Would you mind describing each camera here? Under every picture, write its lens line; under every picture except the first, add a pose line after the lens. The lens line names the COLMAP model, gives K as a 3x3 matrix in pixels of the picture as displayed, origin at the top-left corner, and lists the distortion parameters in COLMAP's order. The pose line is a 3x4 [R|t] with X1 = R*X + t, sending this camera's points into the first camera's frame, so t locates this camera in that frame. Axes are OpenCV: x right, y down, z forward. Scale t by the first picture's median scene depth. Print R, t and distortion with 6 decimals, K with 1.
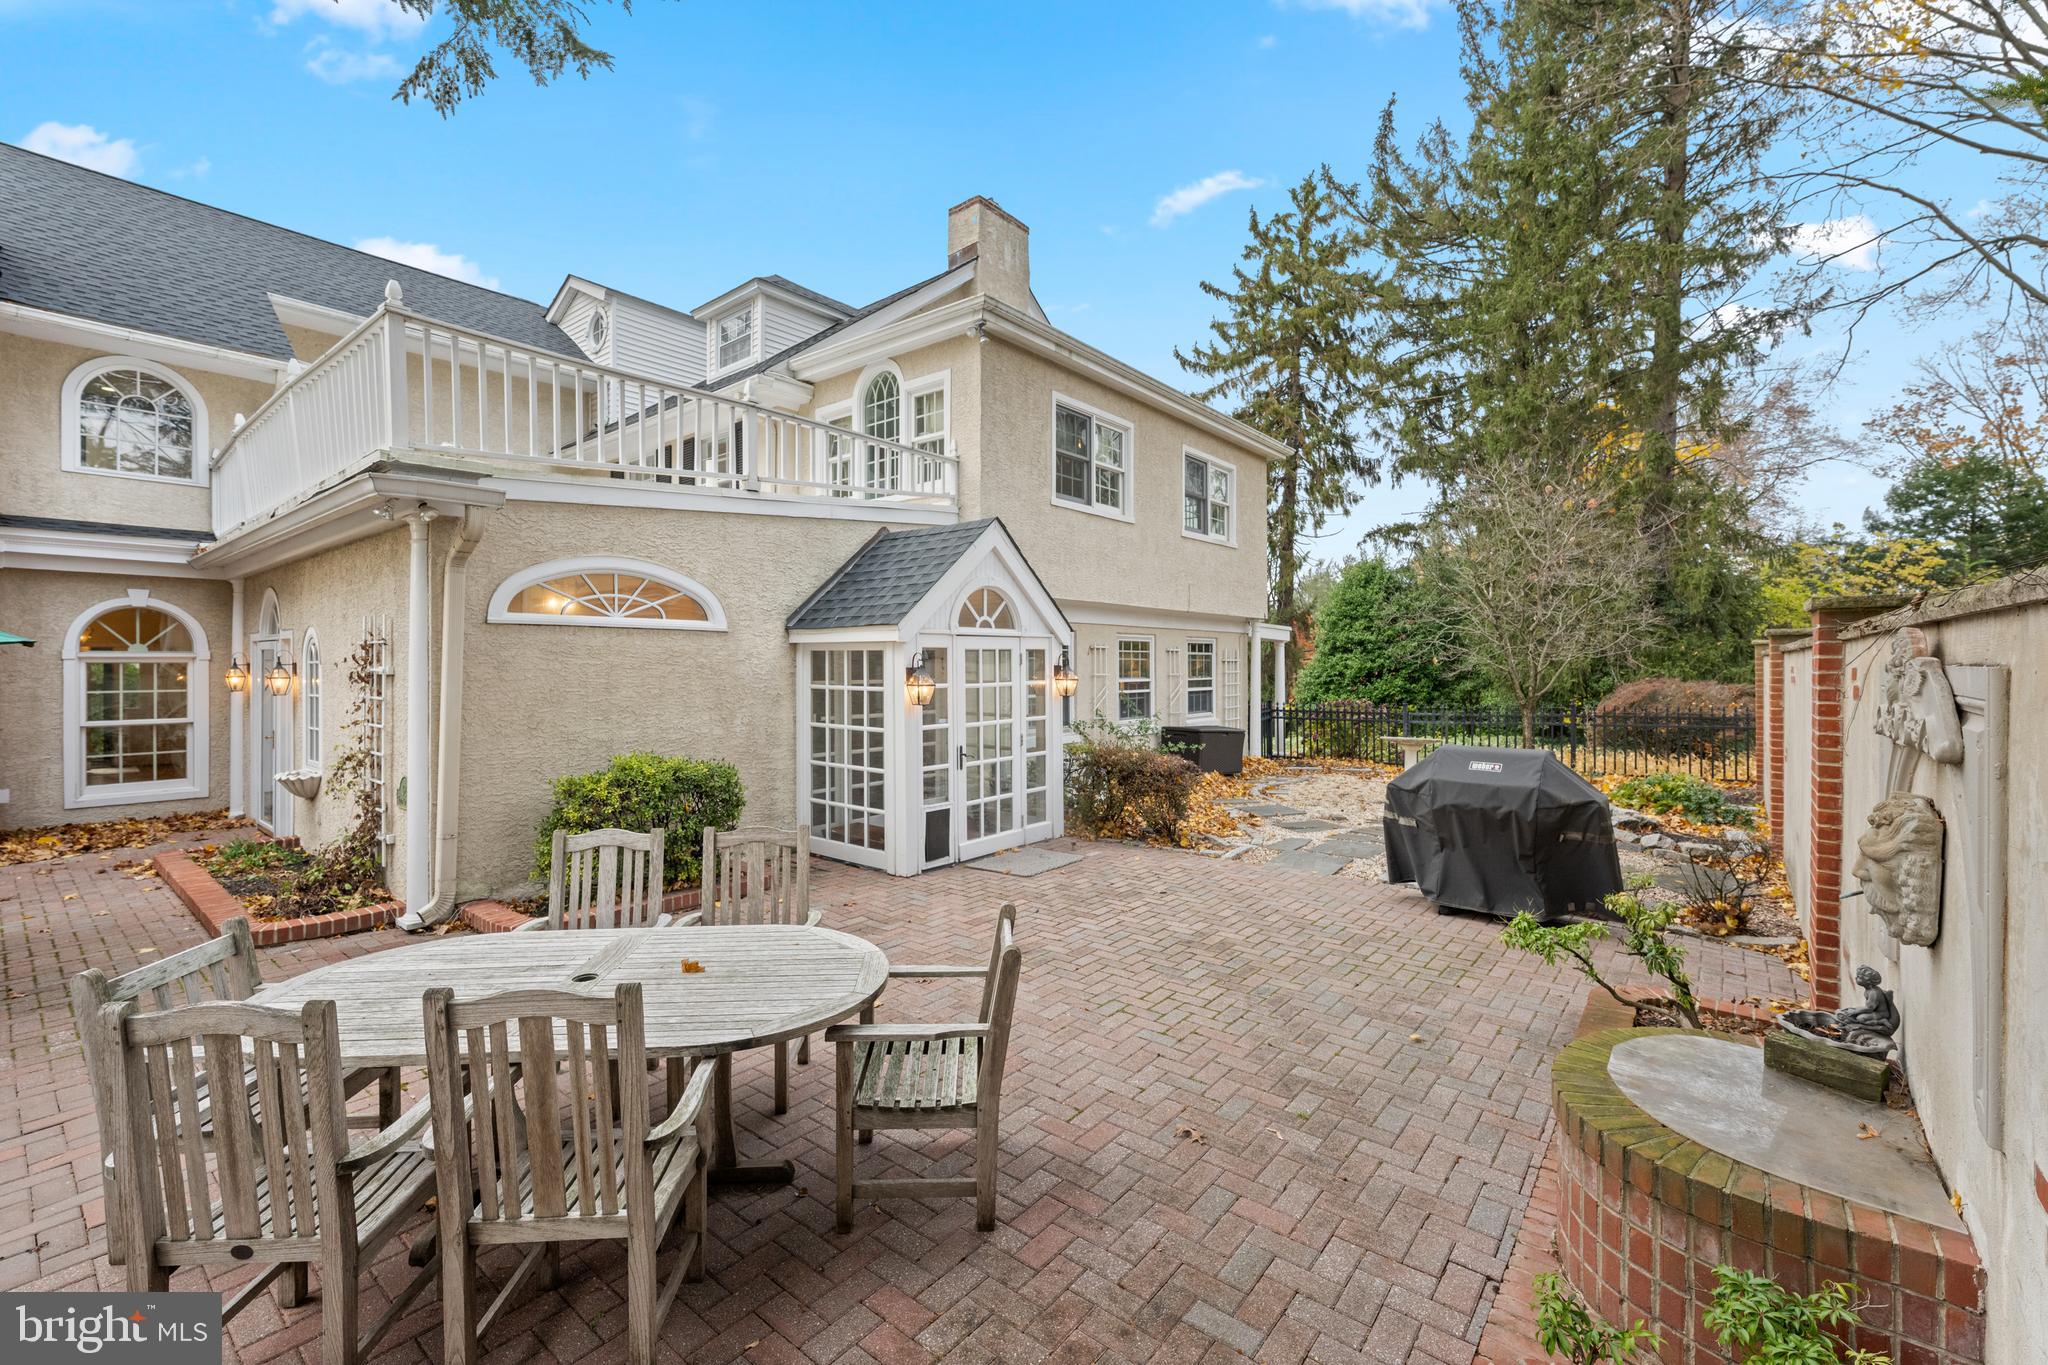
lens RADIAL K [[889.8, 0, 1024.0], [0, 889.8, 682.5], [0, 0, 1]] dist [-0.000612, -0.000018]
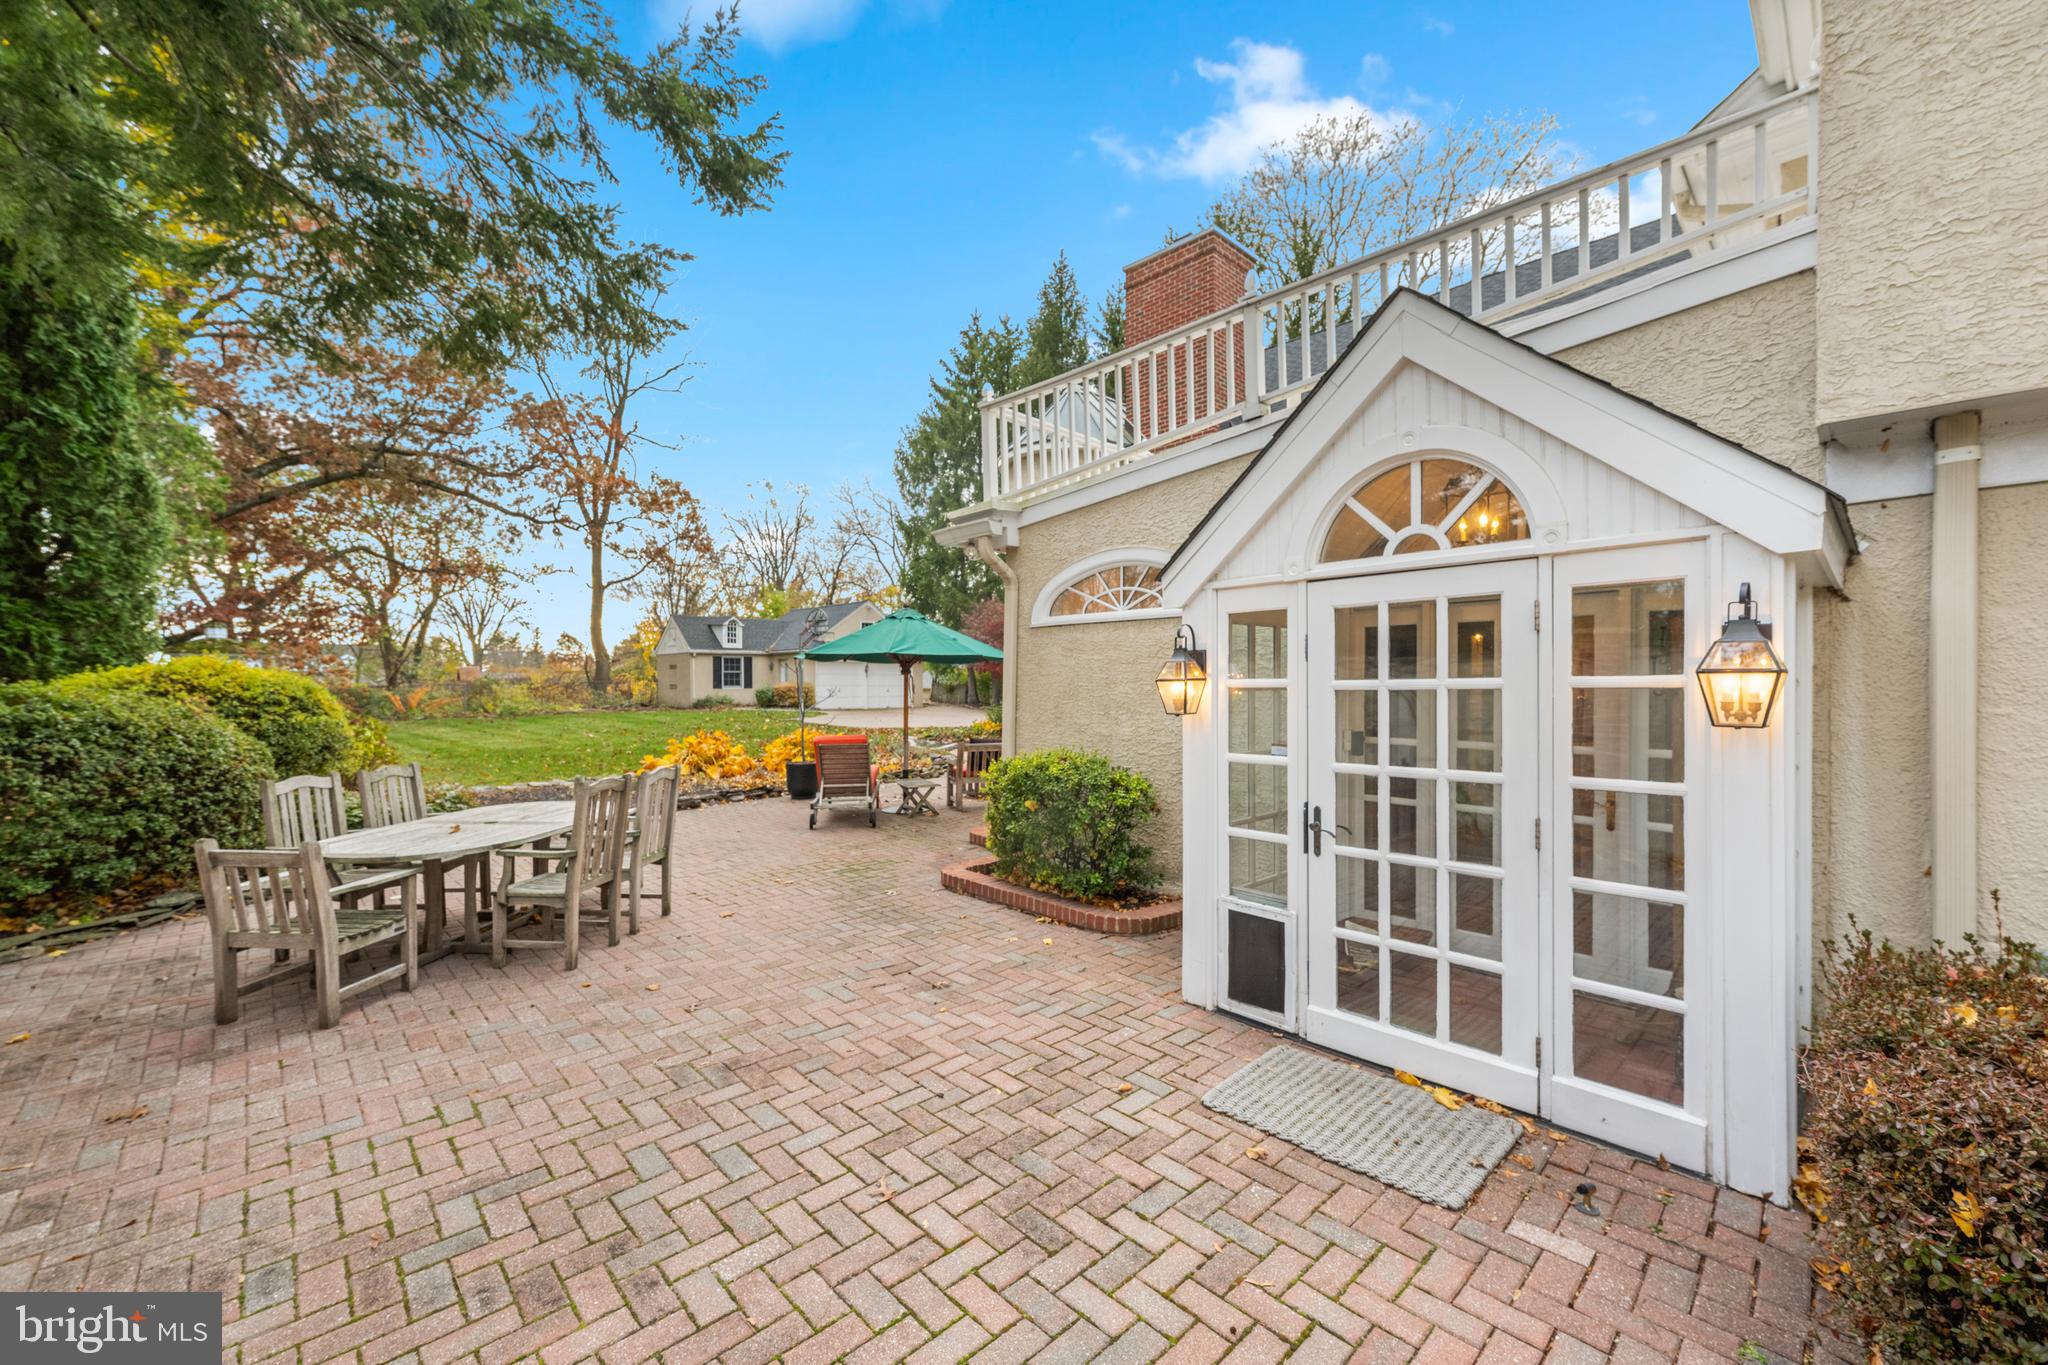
lens RADIAL K [[832.1, 0, 1024.0], [0, 832.1, 682.5], [0, 0, 1]] dist [-0.000053, -0.000071]
pose [[-0.154152, -0.004938, -0.988035, 0.479749], [-0.024385, 0.999702, -0.001192, 0.009582], [0.987746, 0.023909, -0.154226, 1.077359]]
